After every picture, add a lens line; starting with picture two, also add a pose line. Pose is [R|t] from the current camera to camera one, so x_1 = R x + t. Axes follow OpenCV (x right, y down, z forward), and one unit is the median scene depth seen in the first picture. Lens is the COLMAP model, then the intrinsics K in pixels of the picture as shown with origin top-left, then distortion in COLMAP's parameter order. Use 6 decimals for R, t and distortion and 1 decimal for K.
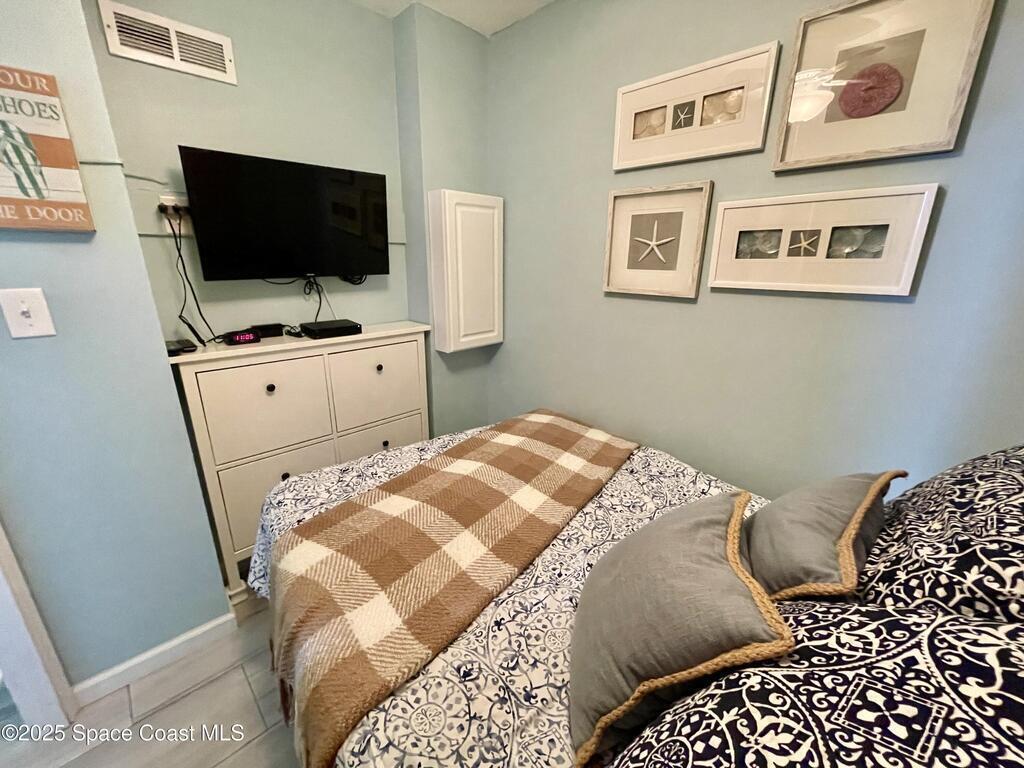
lens RADIAL K [[410.6, 0, 510.3], [0, 410.6, 384.0], [0, 0, 1]] dist [-0.001242, -0.000215]
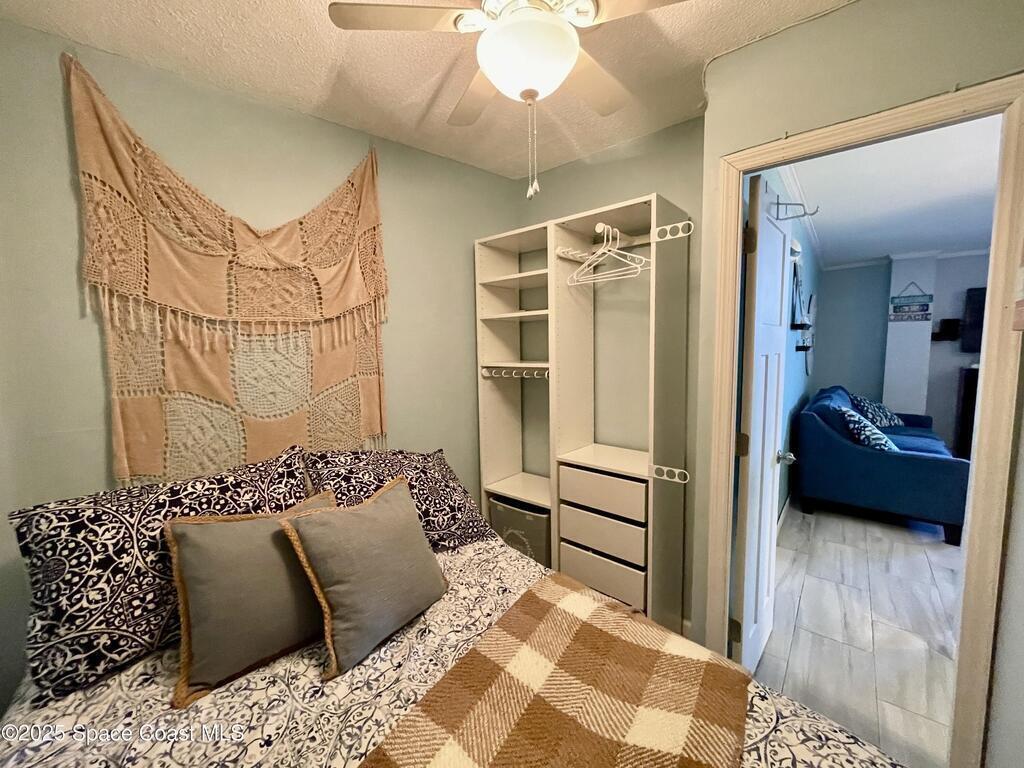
lens RADIAL K [[413.2, 0, 510.7], [0, 413.2, 384.2], [0, 0, 1]] dist [-0.001399, -0.000719]
pose [[-0.995425, 0.013911, -0.094530, 0.009229], [-0.023614, 0.922837, 0.384466, -0.403708], [0.092585, 0.384939, -0.918286, 1.213923]]
